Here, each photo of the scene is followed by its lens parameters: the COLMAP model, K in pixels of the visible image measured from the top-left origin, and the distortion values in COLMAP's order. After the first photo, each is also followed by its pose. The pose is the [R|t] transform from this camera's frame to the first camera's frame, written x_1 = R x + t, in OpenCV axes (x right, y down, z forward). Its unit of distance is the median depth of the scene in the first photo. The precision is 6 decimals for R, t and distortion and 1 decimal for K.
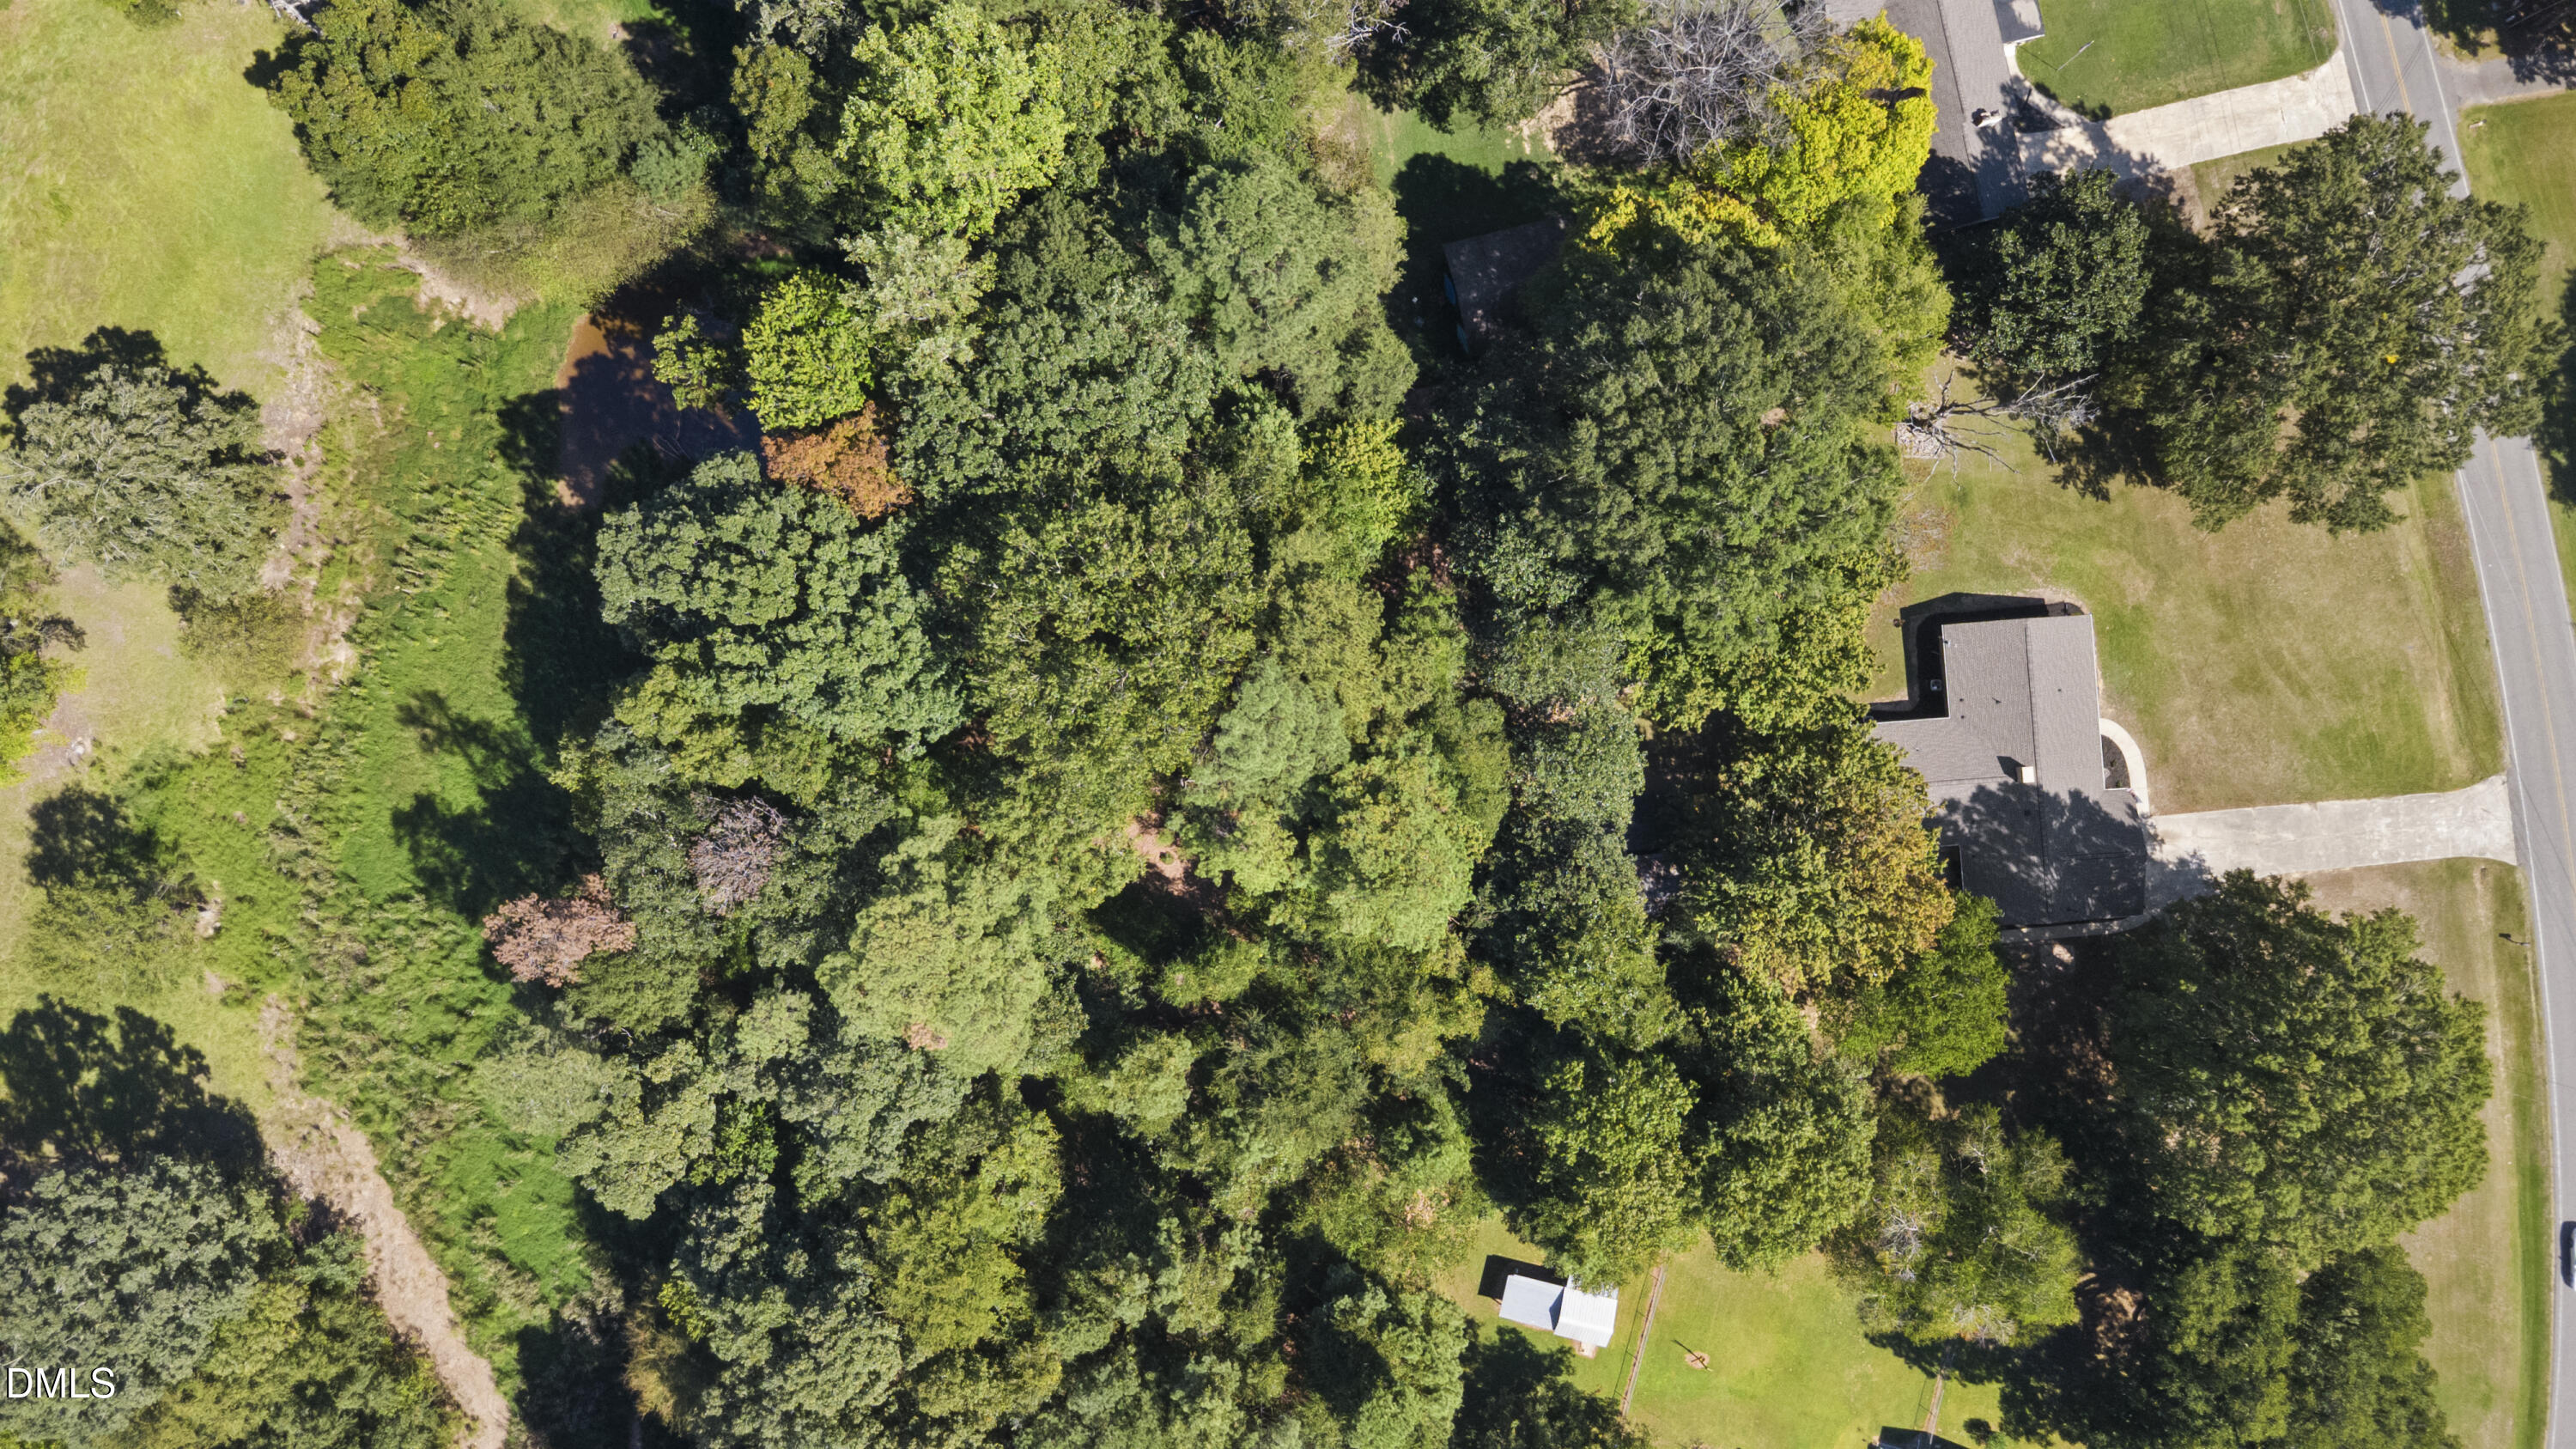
lens RADIAL K [[1808.9, 0, 1291.8], [0, 1808.9, 722.0], [0, 0, 1]] dist [-0.003237, -0.000371]
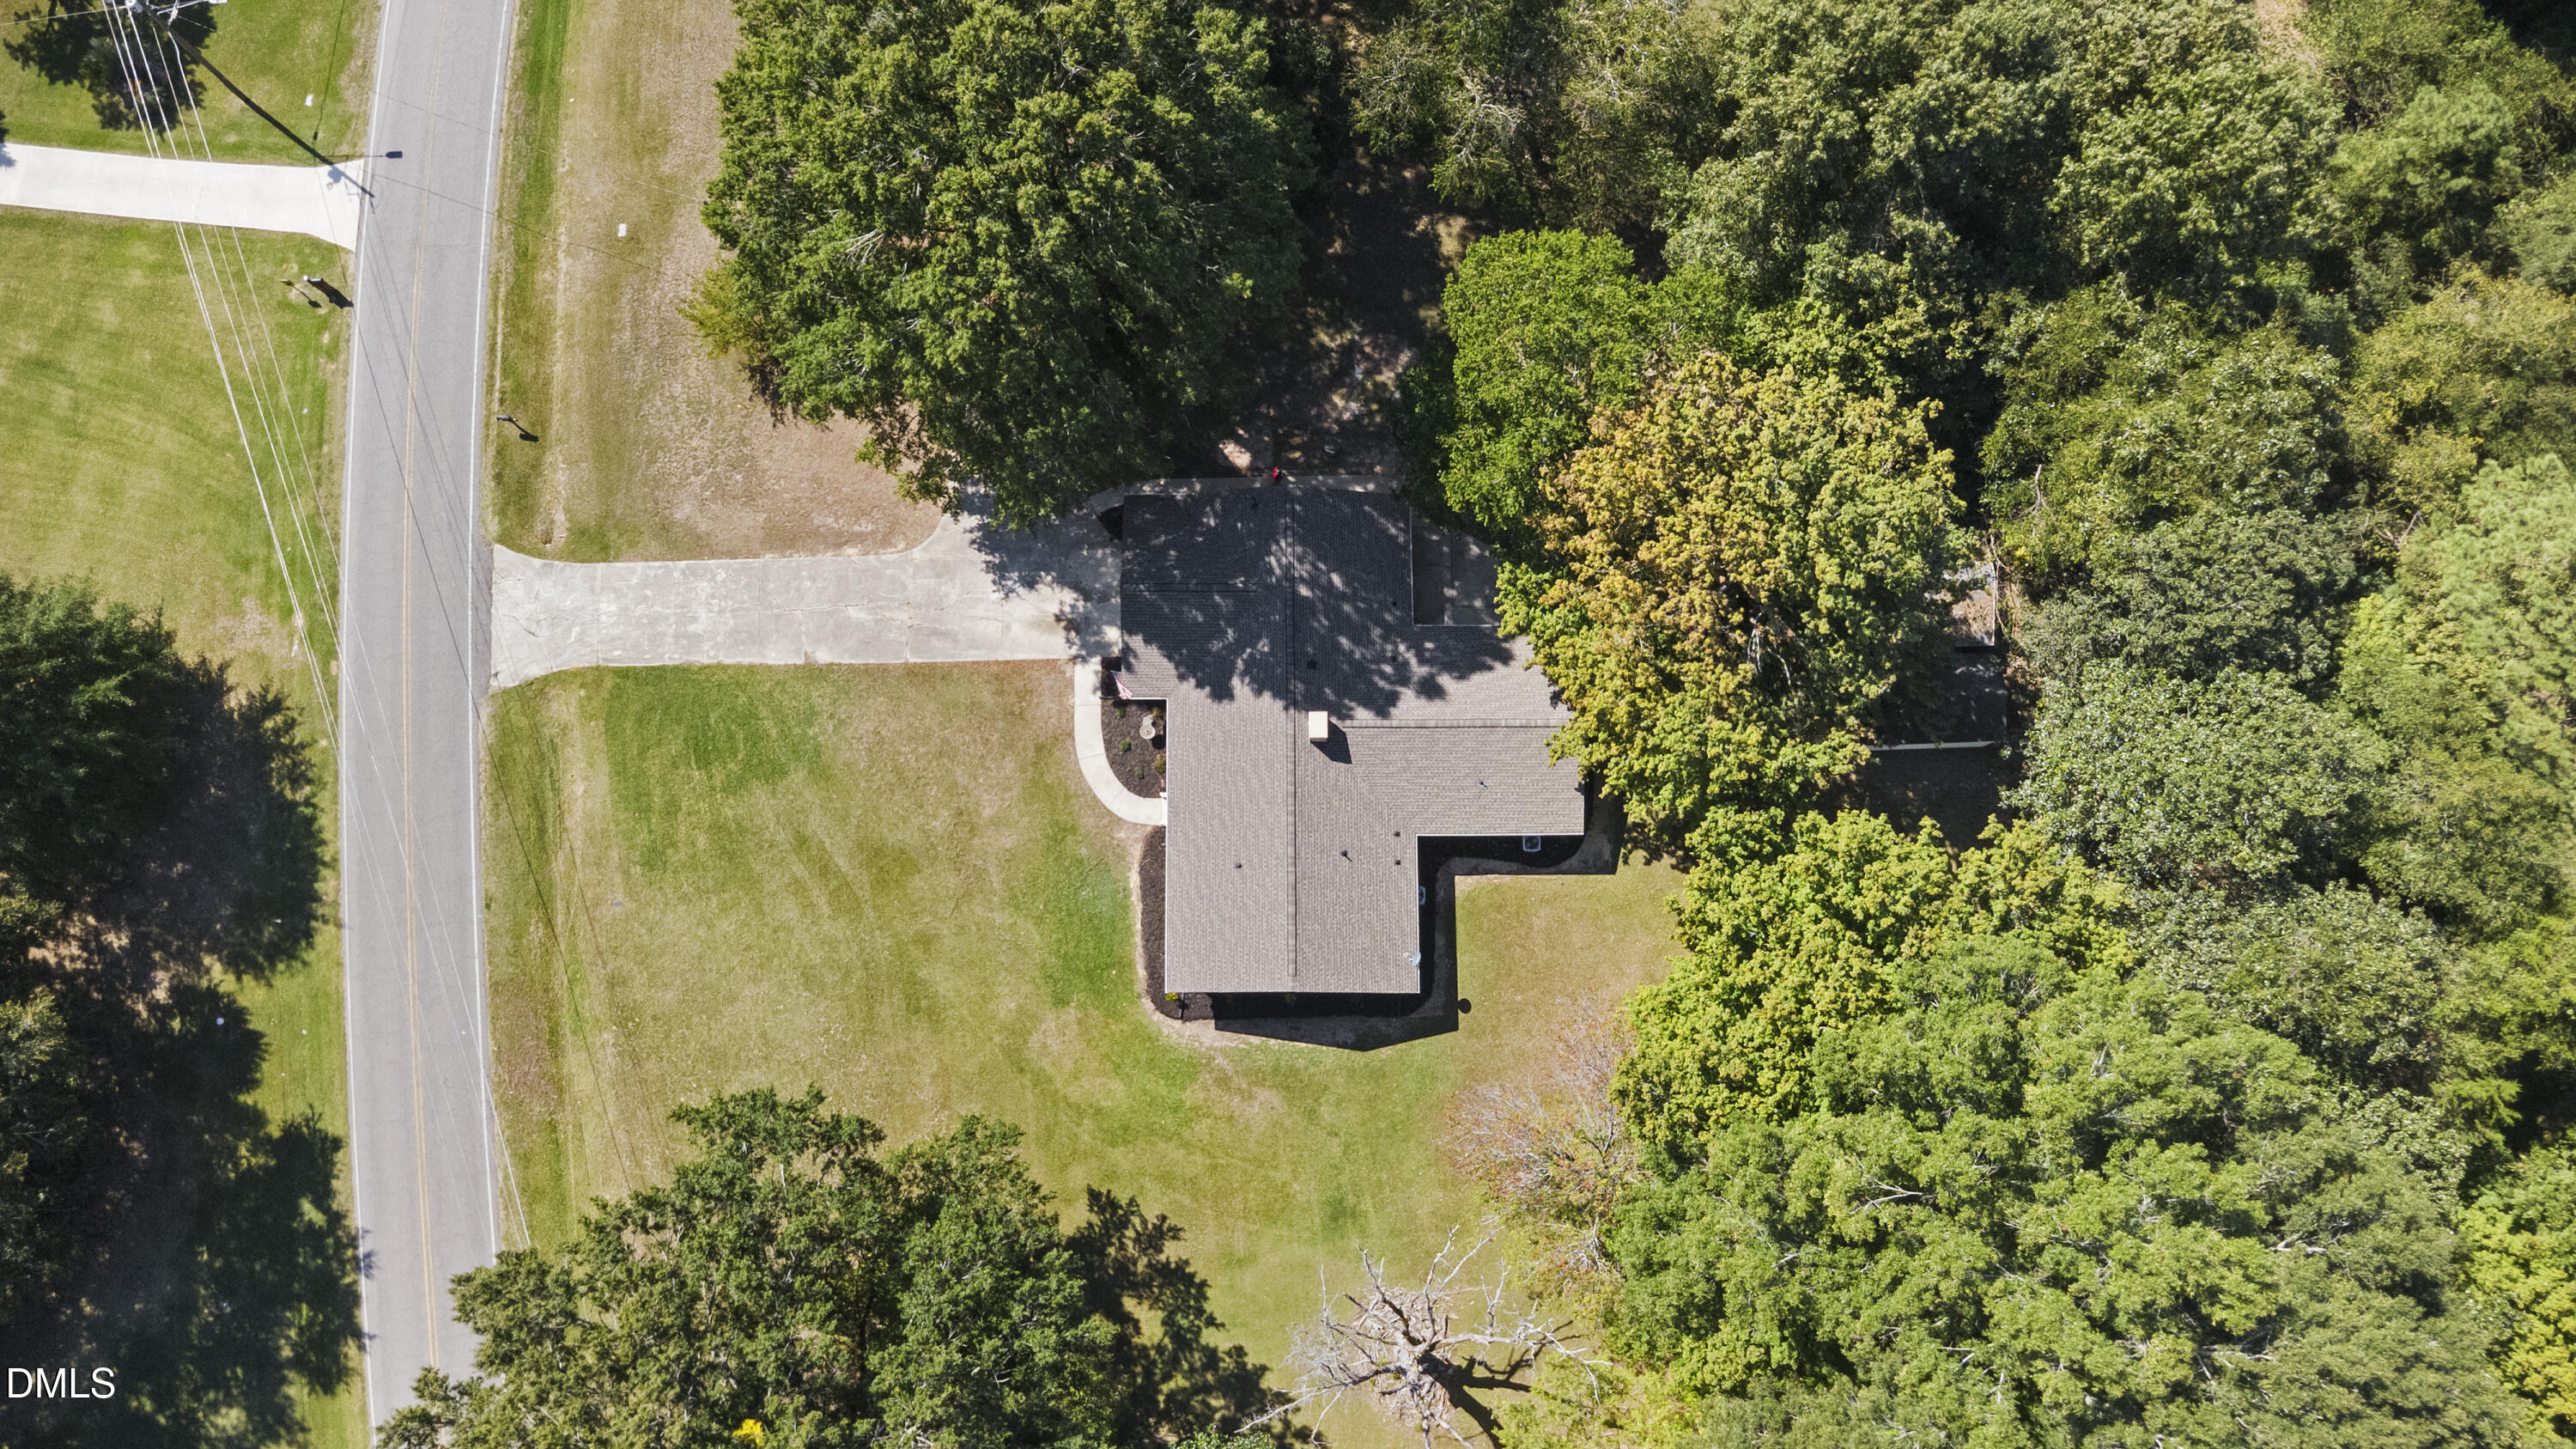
lens RADIAL K [[1808.9, 0, 1291.8], [0, 1808.9, 722.0], [0, 0, 1]] dist [-0.003237, -0.000371]
pose [[-0.997745, -0.065648, 0.013990, 0.391383], [0.067076, -0.982924, 0.171352, -0.069627], [0.002503, 0.171904, 0.985111, 0.396479]]
